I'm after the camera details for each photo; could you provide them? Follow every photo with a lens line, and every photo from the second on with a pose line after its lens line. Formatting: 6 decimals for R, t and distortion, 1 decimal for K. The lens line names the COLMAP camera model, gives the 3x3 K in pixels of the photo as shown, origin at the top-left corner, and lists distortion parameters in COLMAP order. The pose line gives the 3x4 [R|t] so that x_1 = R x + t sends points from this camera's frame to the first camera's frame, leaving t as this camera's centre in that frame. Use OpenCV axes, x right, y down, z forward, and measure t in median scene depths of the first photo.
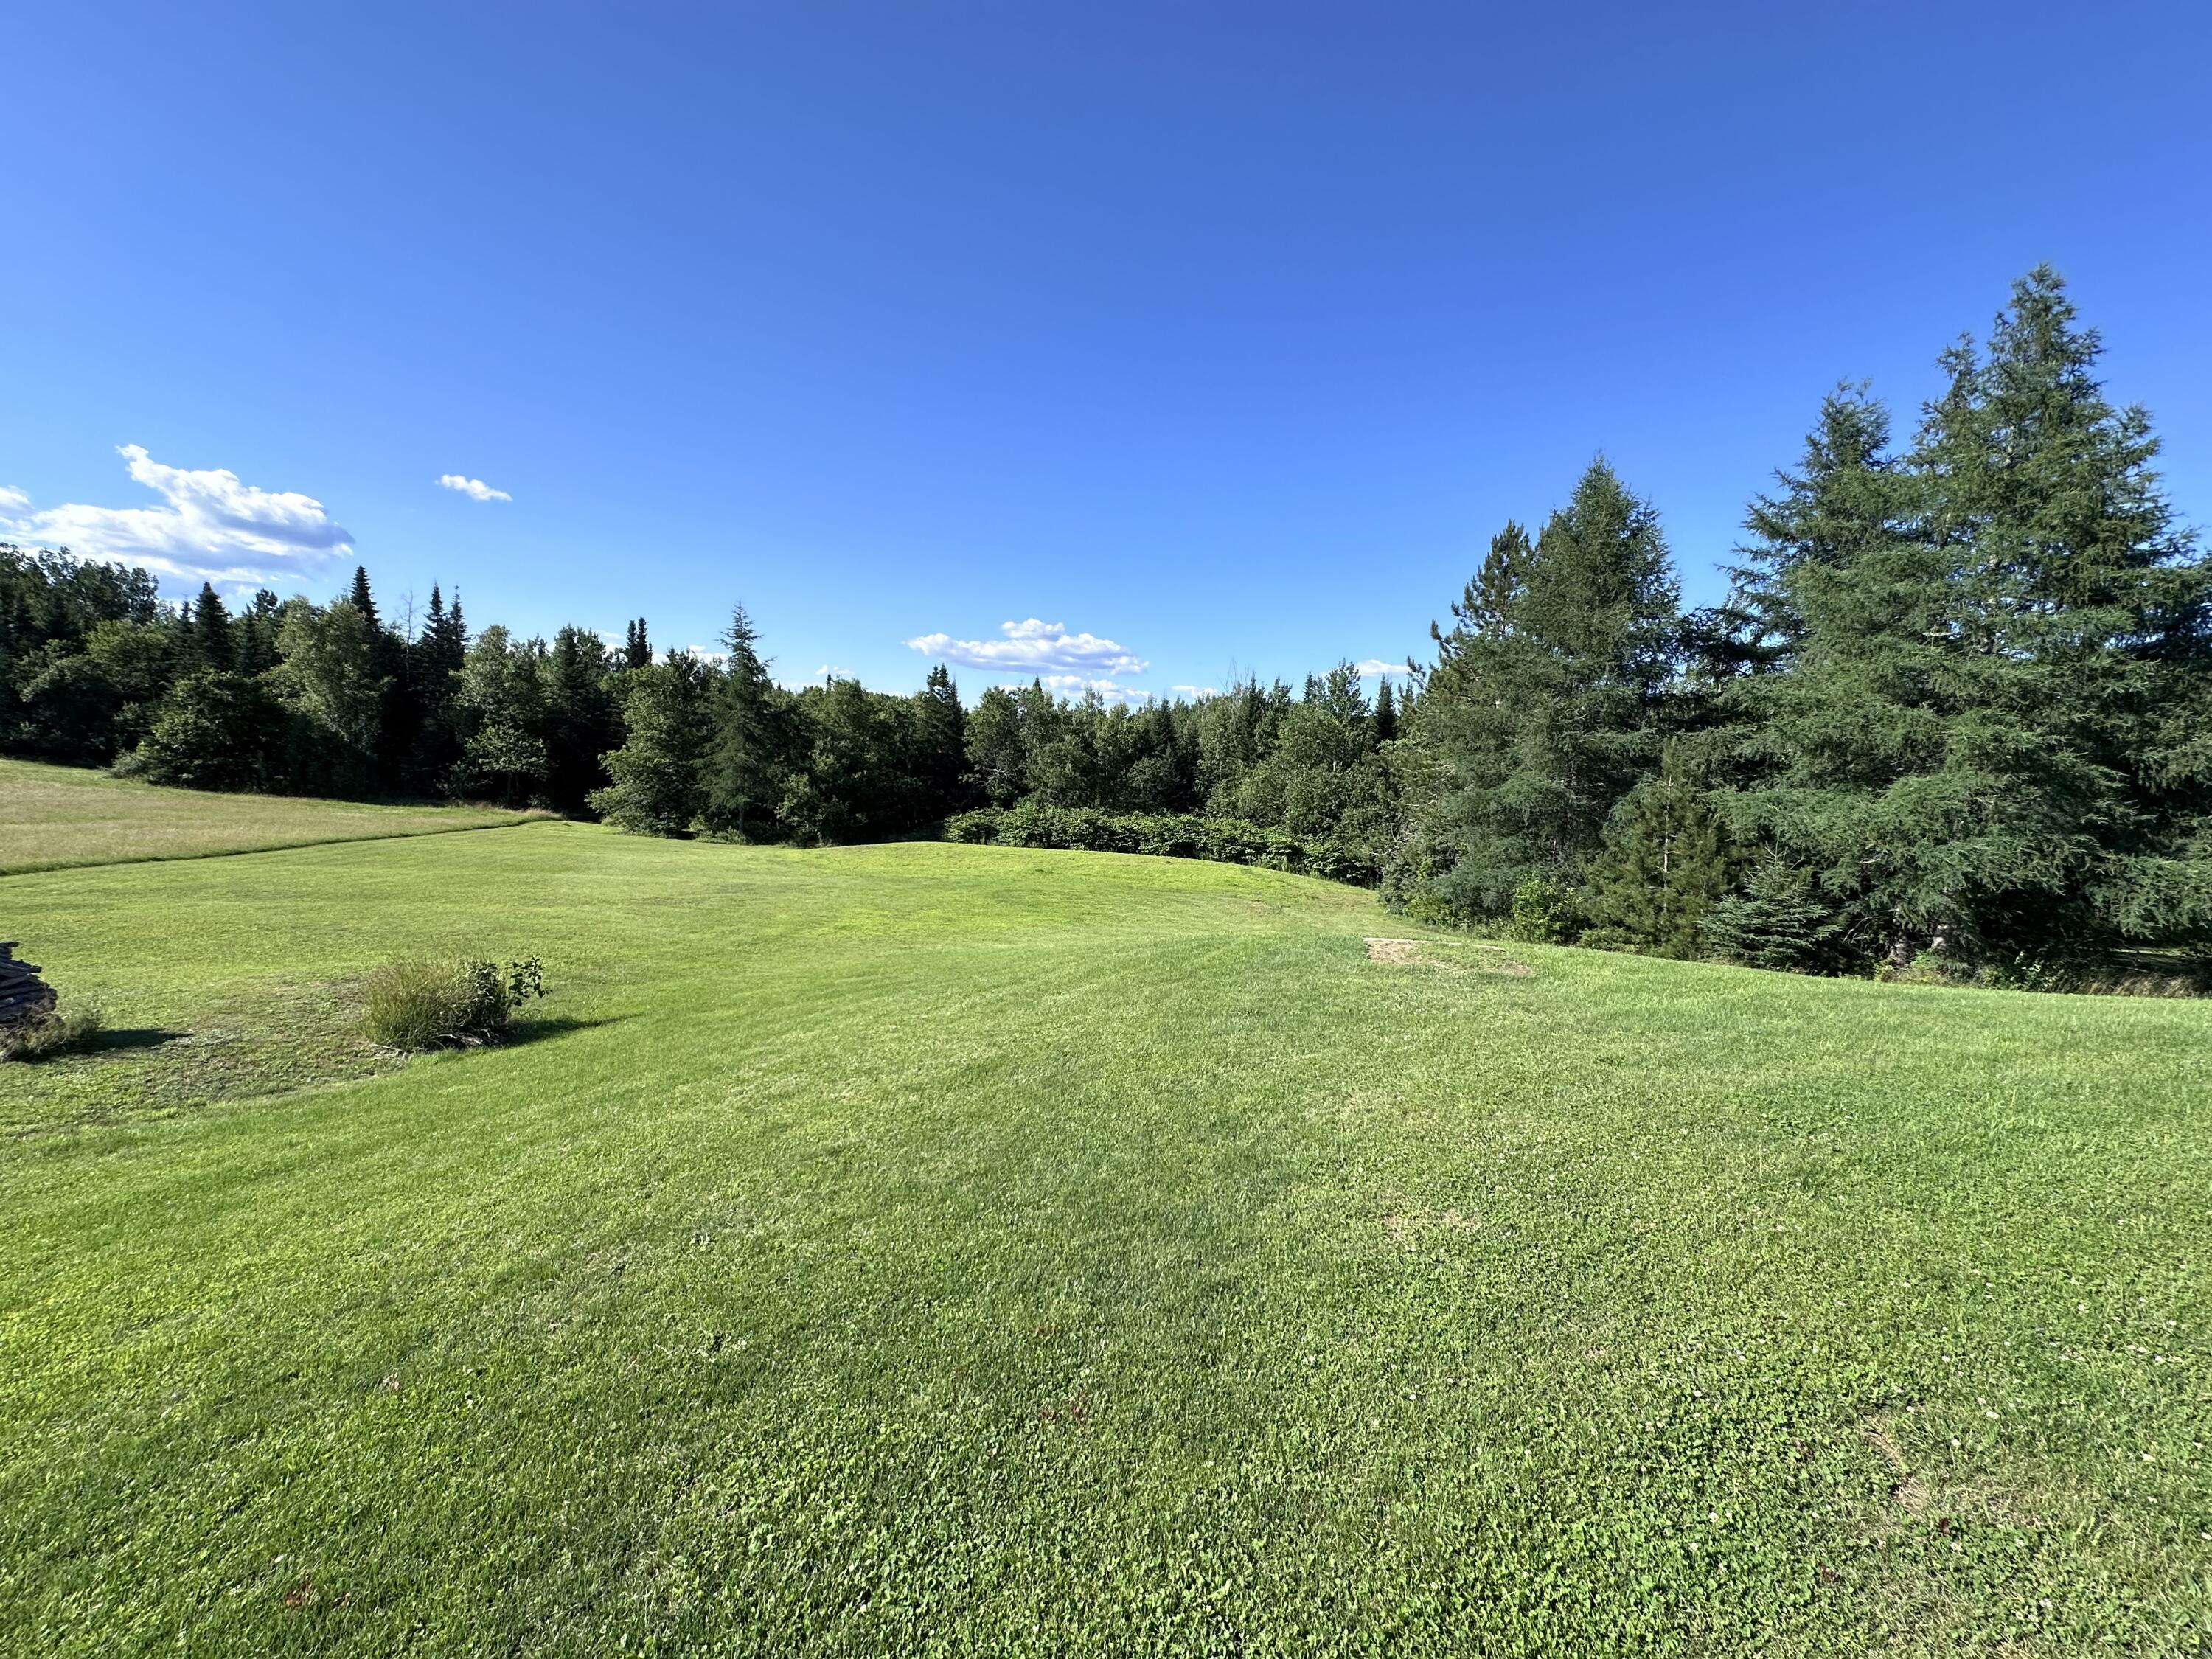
lens RADIAL K [[873.4, 0, 1094.8], [0, 873.4, 829.0], [0, 0, 1]] dist [-0.001551, -0.000040]
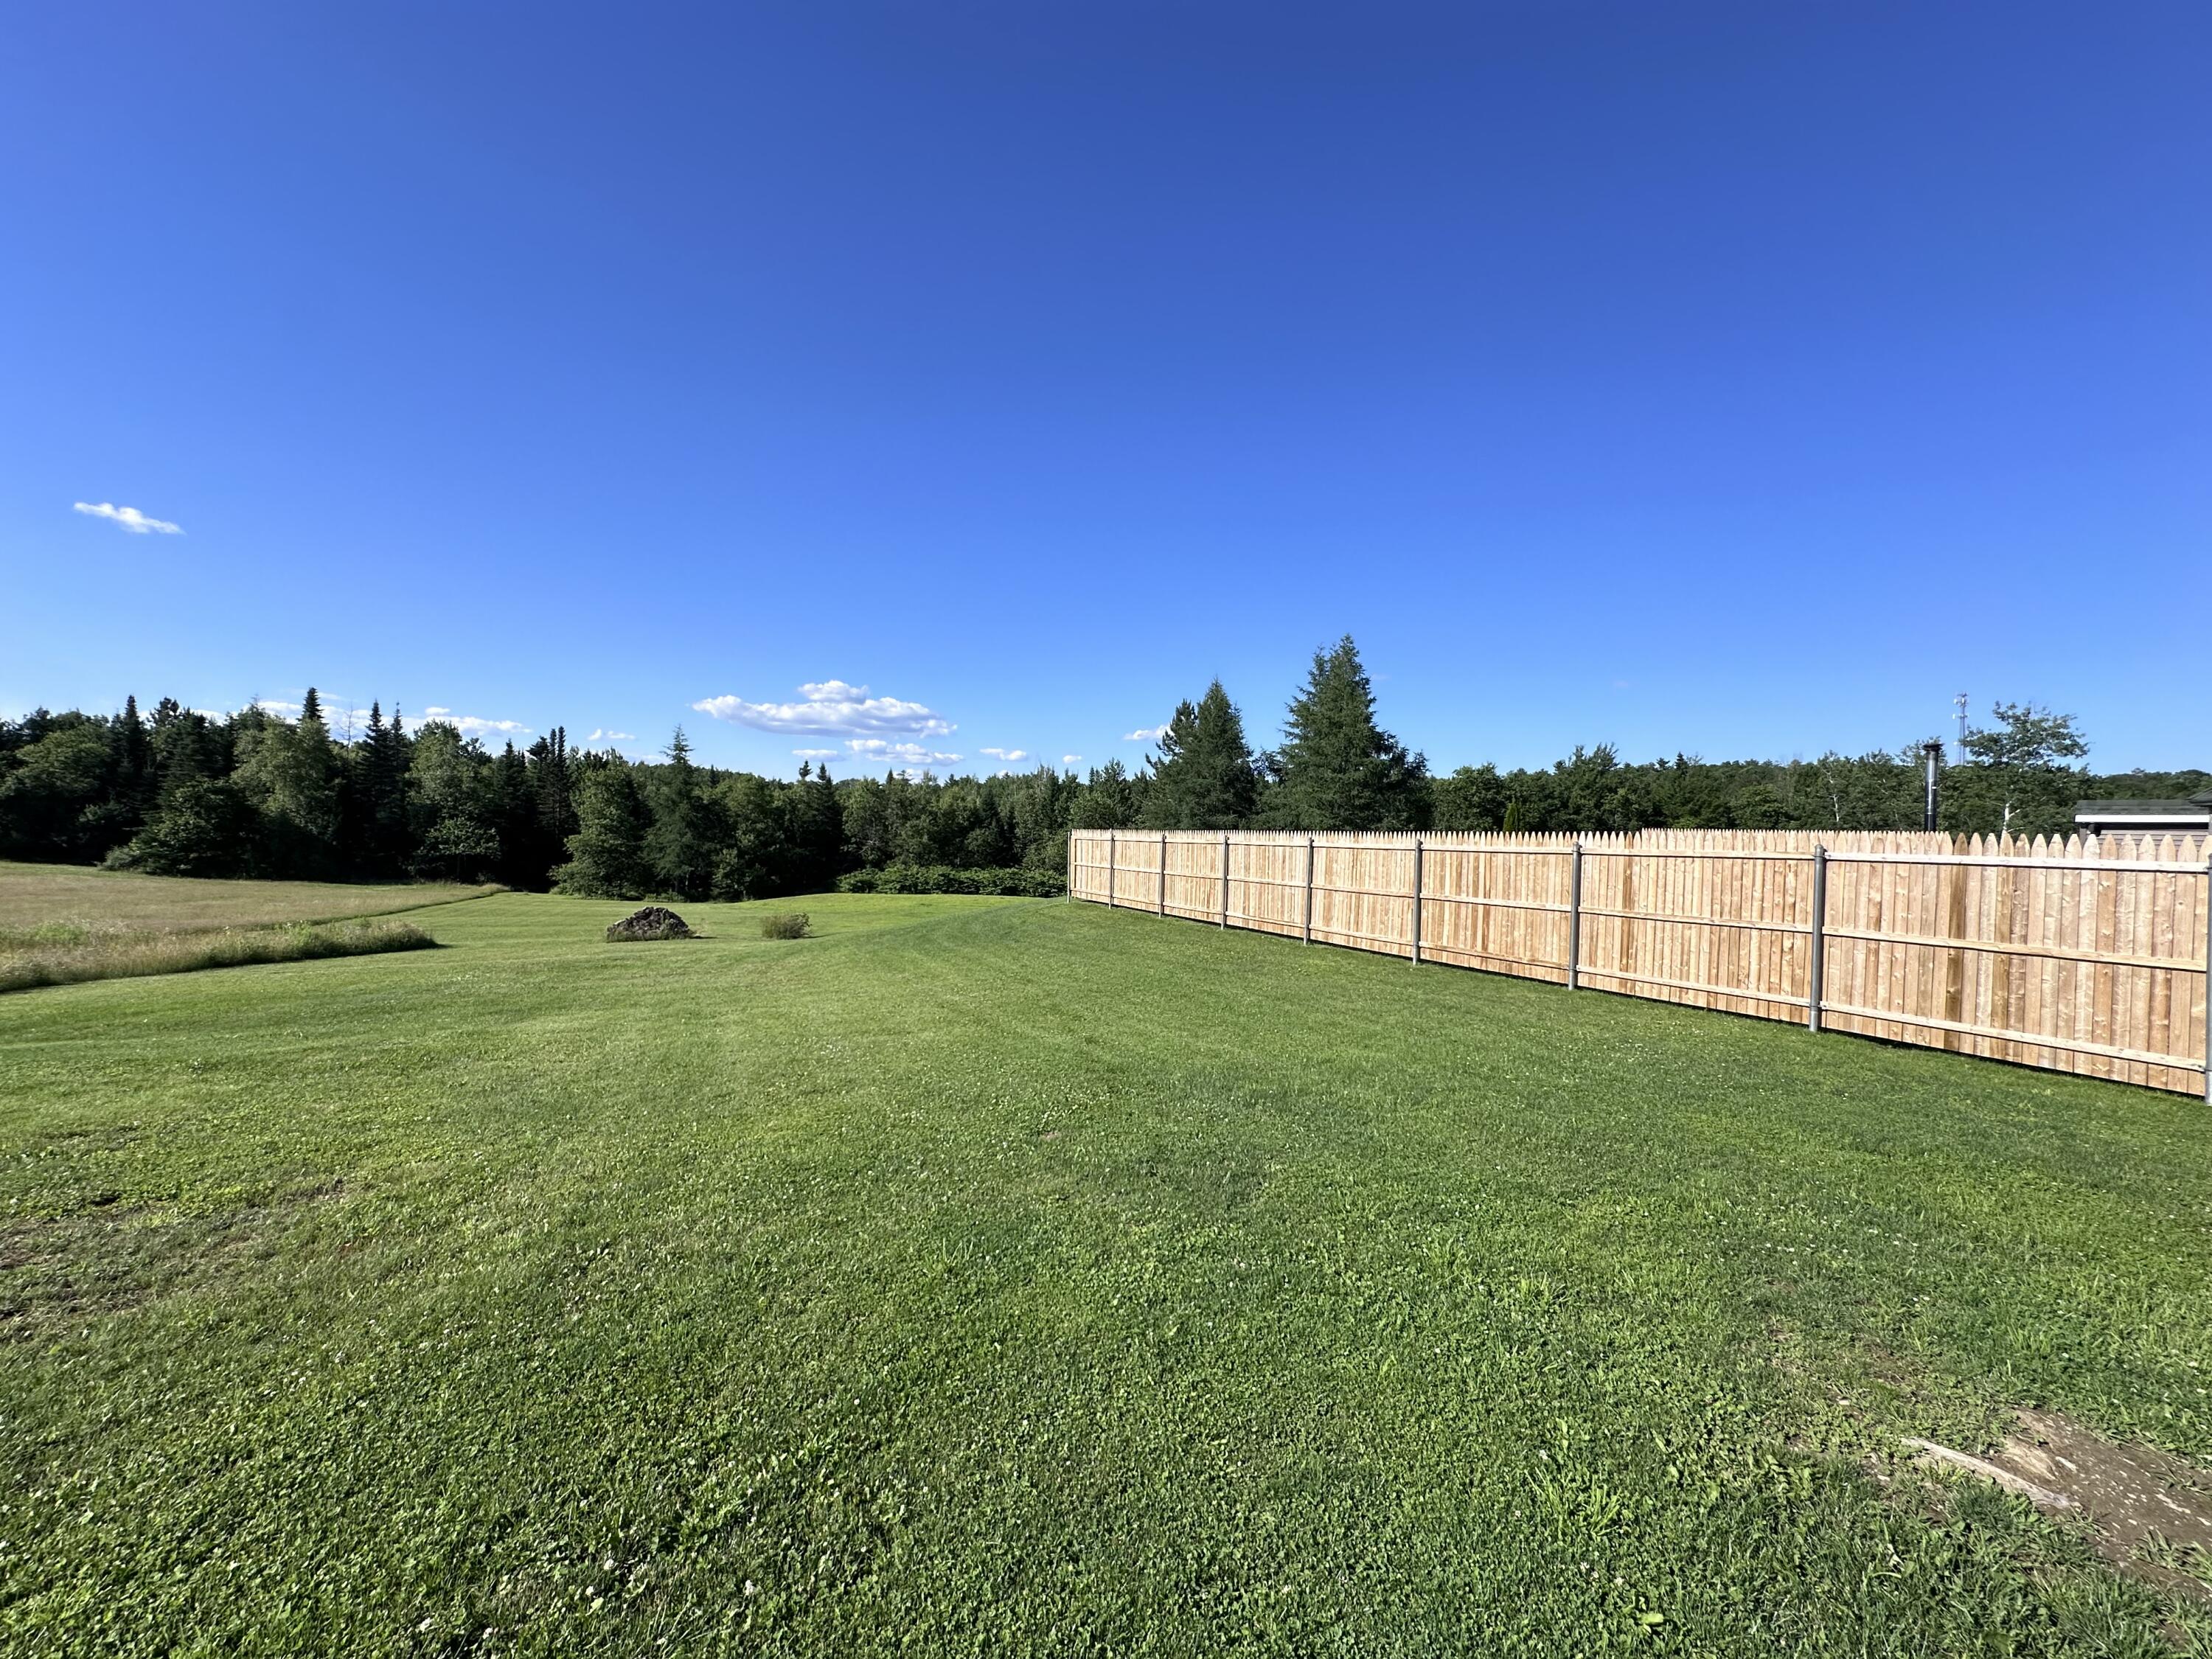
lens RADIAL K [[873.4, 0, 1110.9], [0, 873.4, 836.8], [0, 0, 1]] dist [-0.001551, -0.000040]
pose [[0.972710, -0.028999, 0.230206, -0.063830], [0.043163, 0.997456, -0.056729, 0.020645], [-0.227975, 0.065117, 0.971487, -0.446564]]
